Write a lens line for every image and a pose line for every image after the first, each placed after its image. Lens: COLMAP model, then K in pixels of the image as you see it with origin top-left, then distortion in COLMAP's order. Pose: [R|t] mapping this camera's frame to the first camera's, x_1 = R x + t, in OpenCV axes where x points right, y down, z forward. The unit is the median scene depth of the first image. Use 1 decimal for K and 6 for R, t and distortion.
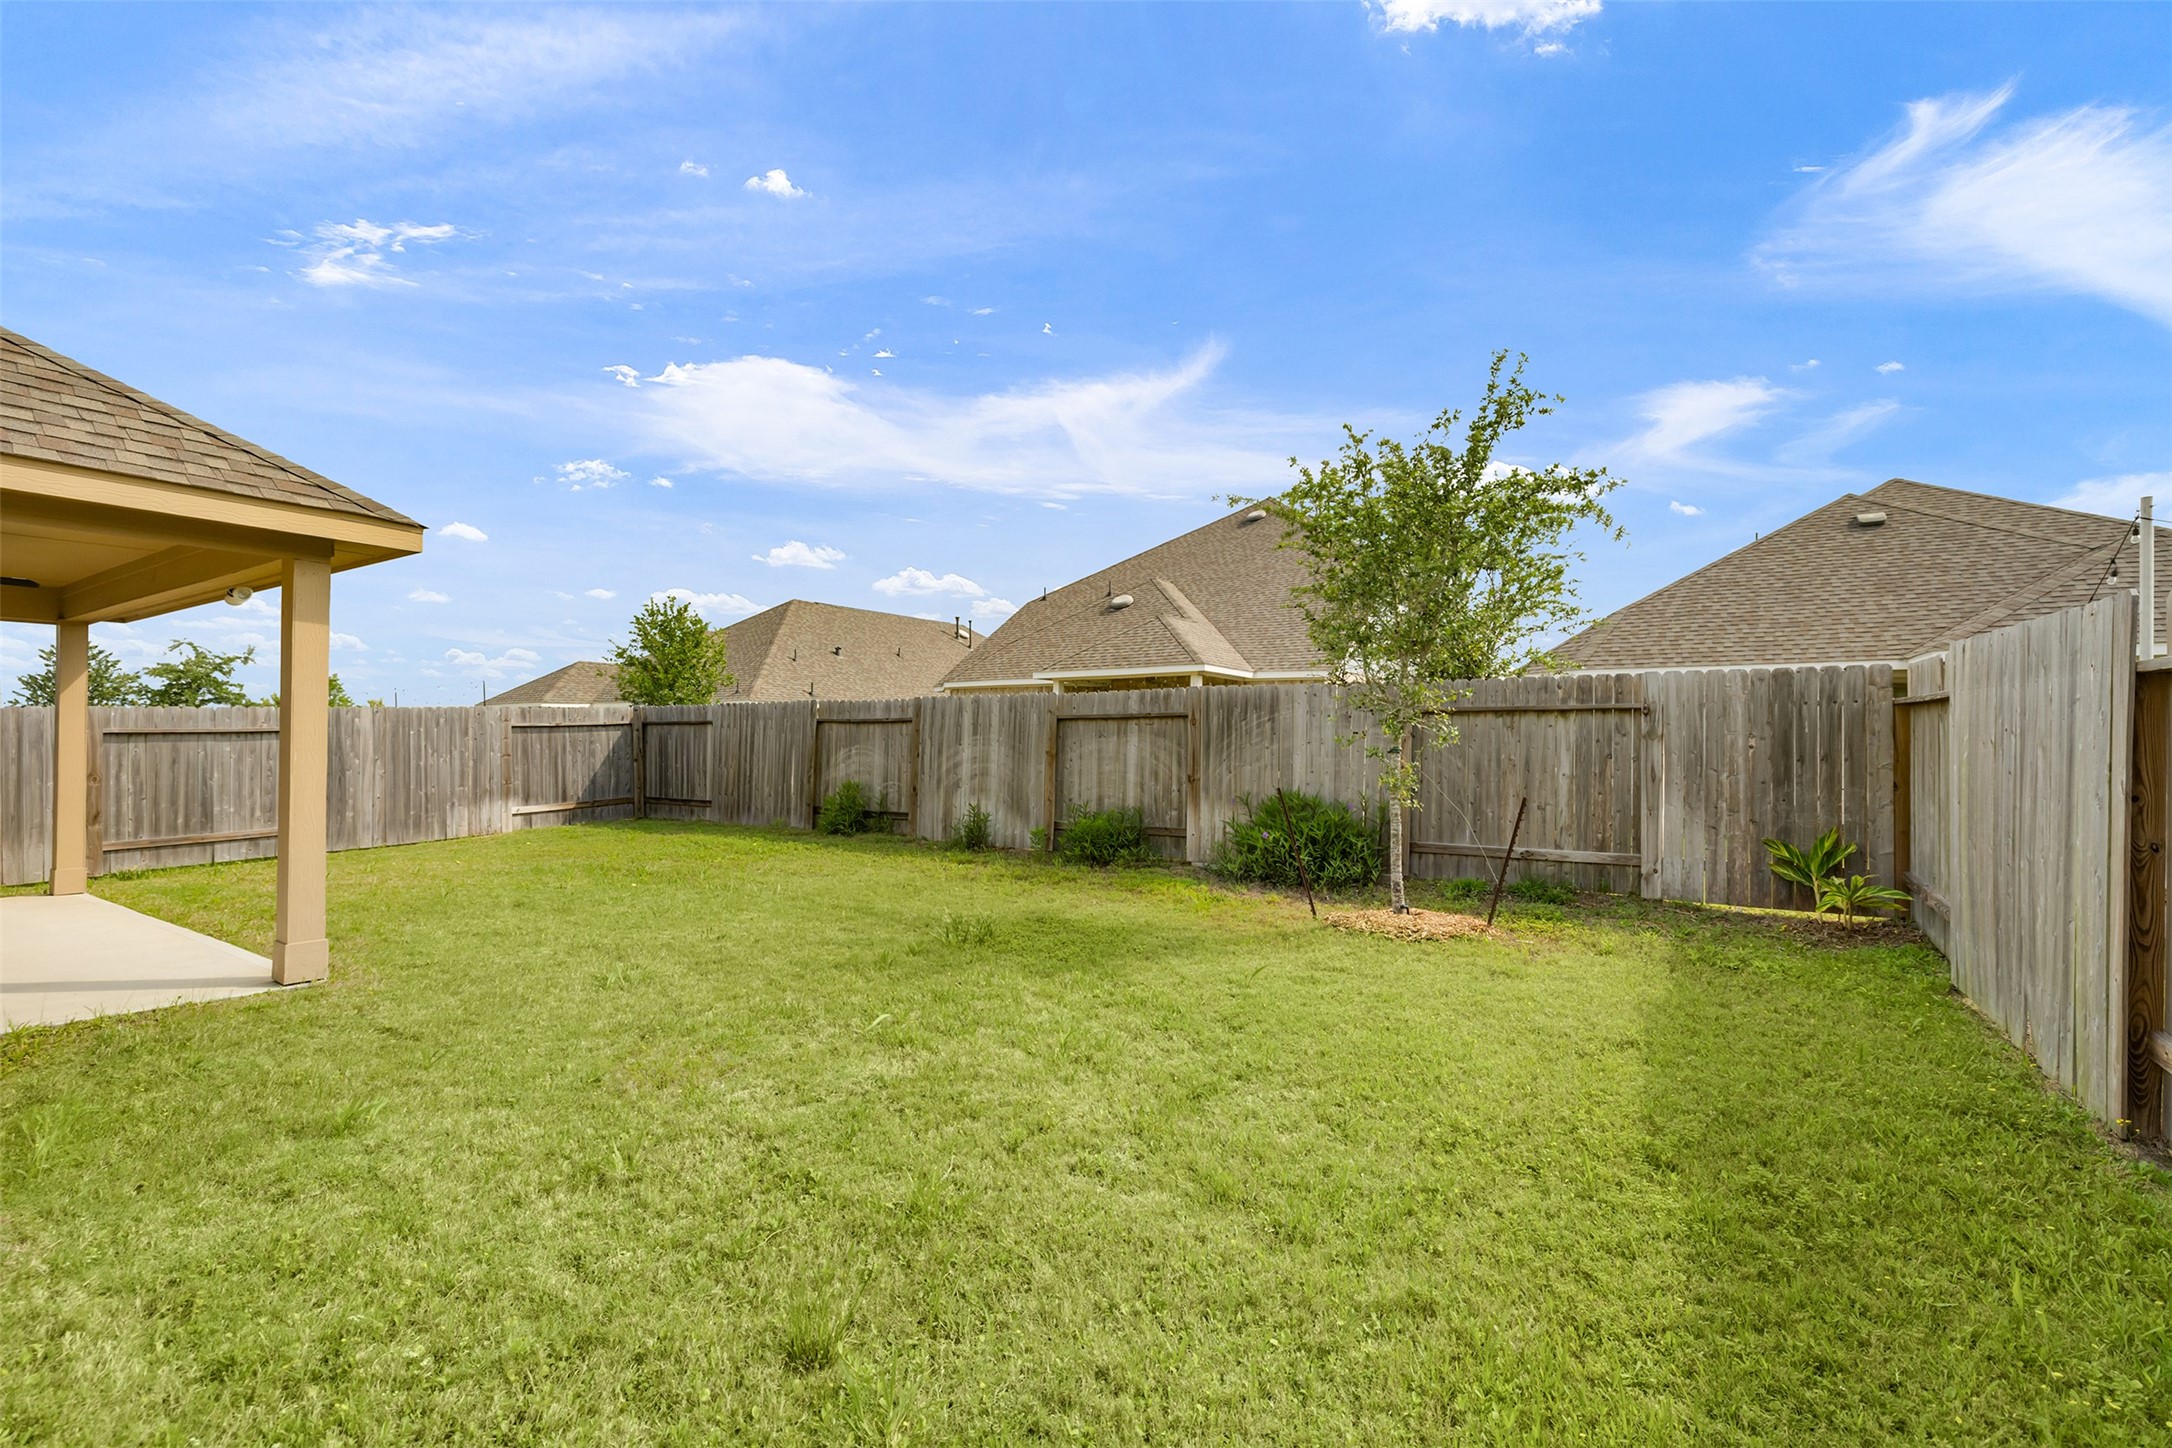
lens RADIAL K [[918.7, 0, 1096.2], [0, 918.7, 732.9], [0, 0, 1]] dist [0.001151, 0.000657]
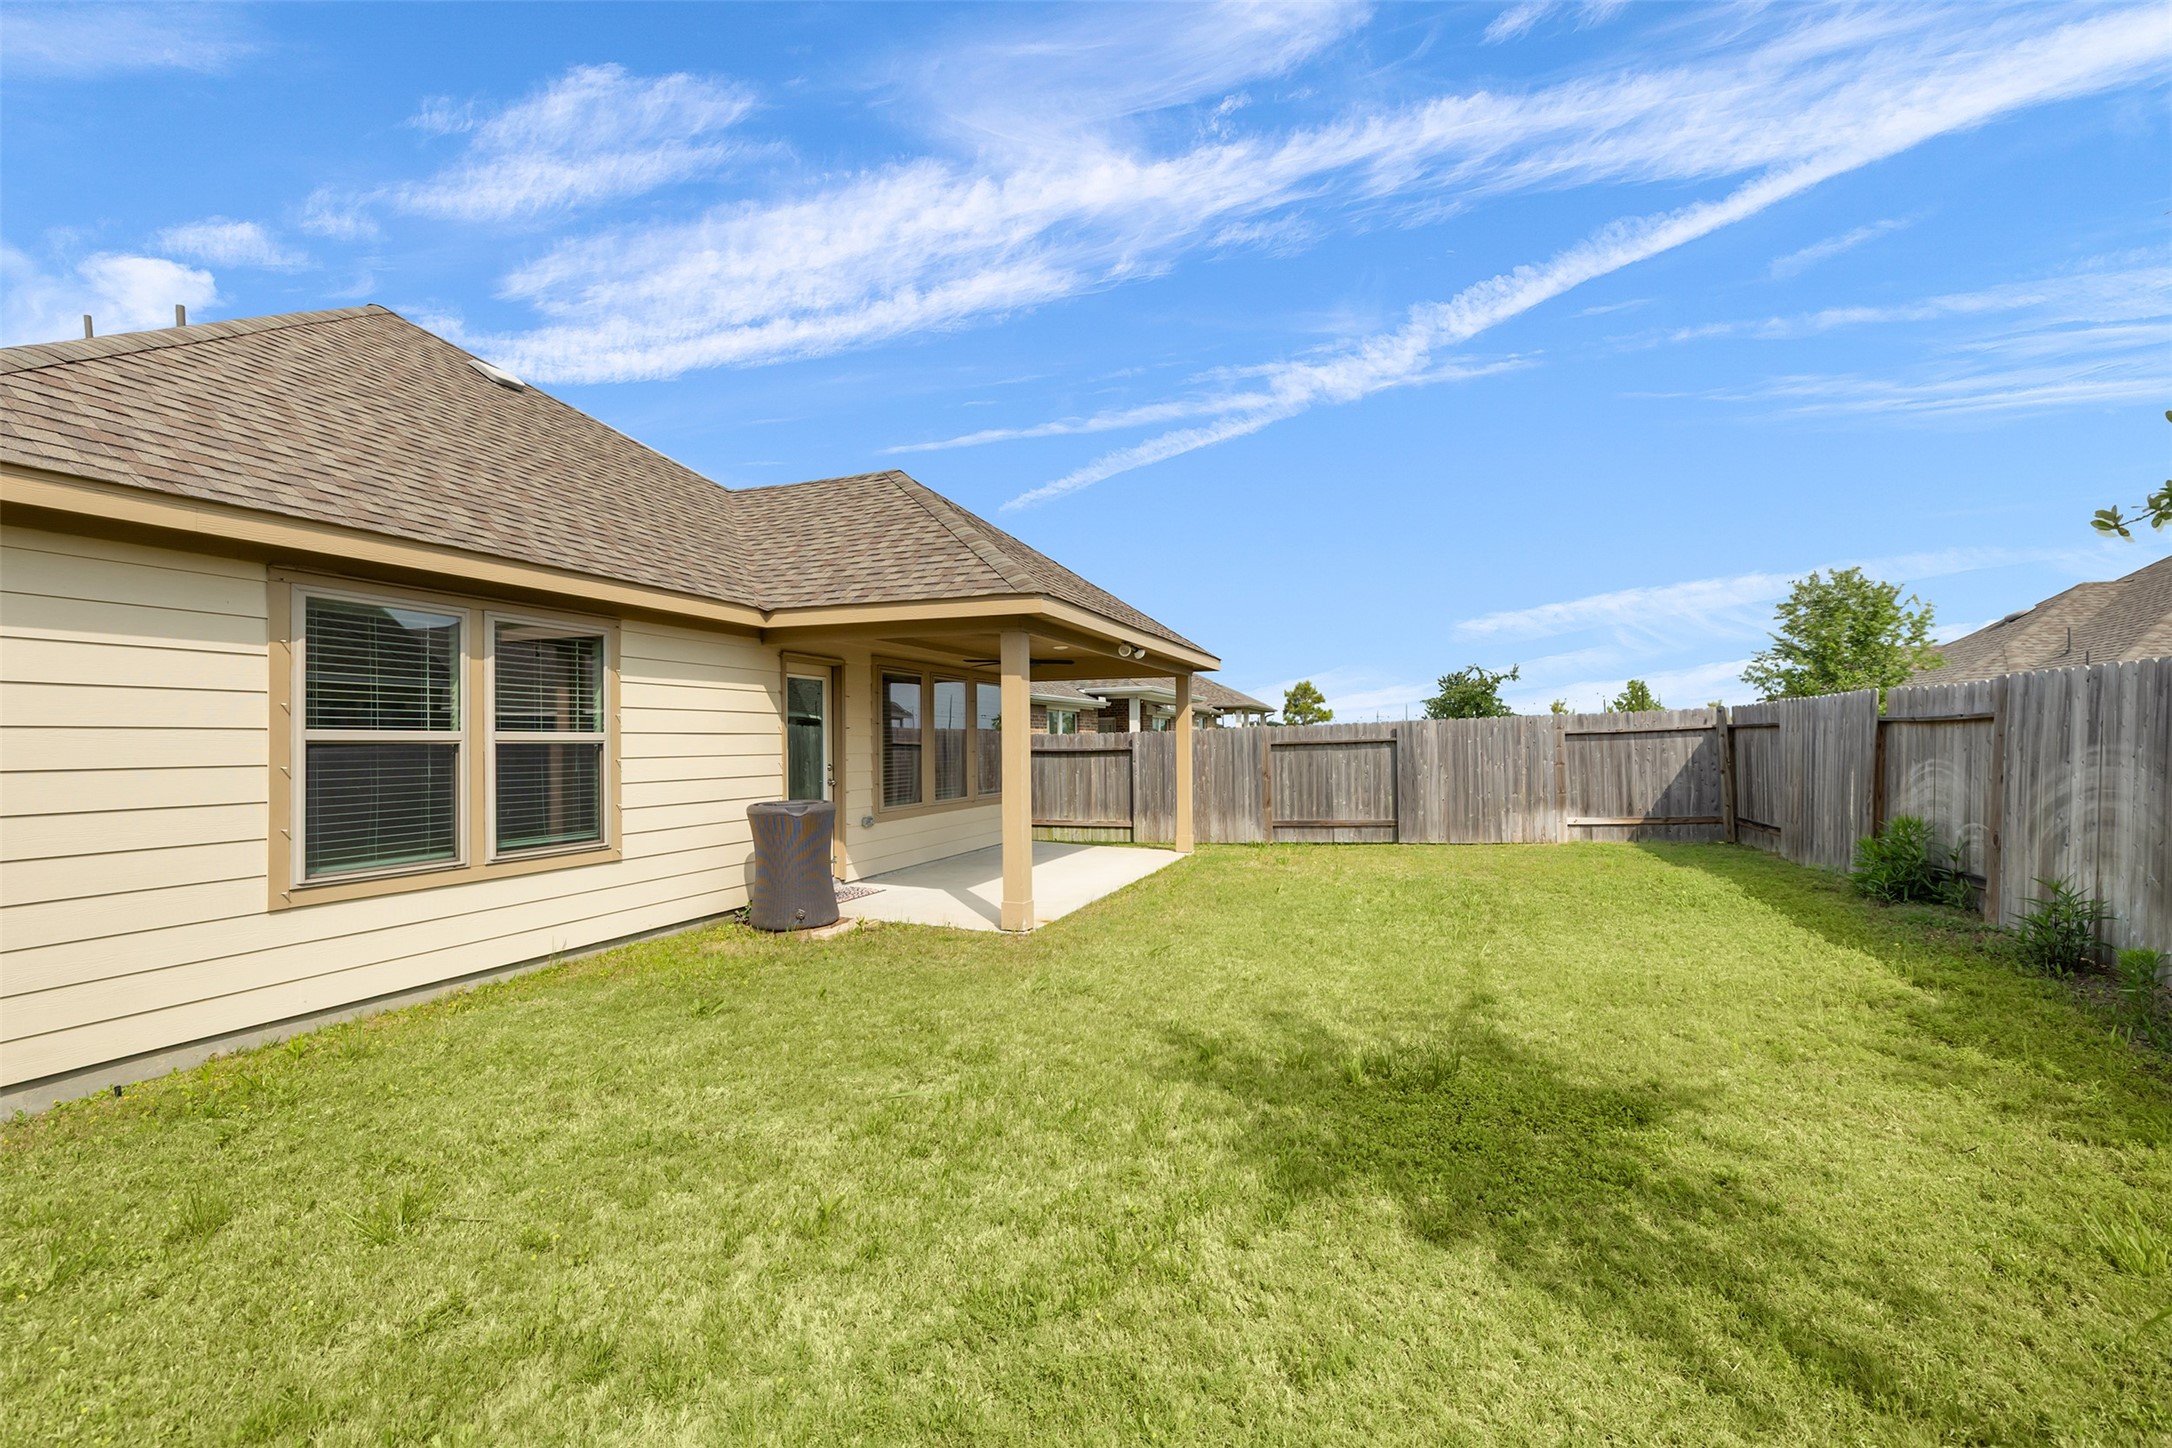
lens RADIAL K [[918.7, 0, 1096.2], [0, 918.7, 732.9], [0, 0, 1]] dist [0.001151, 0.000657]
pose [[0.226665, -0.013831, -0.973874, 0.215818], [0.013889, 0.999843, -0.010968, -0.005110], [0.973874, -0.011040, 0.226822, 0.322832]]
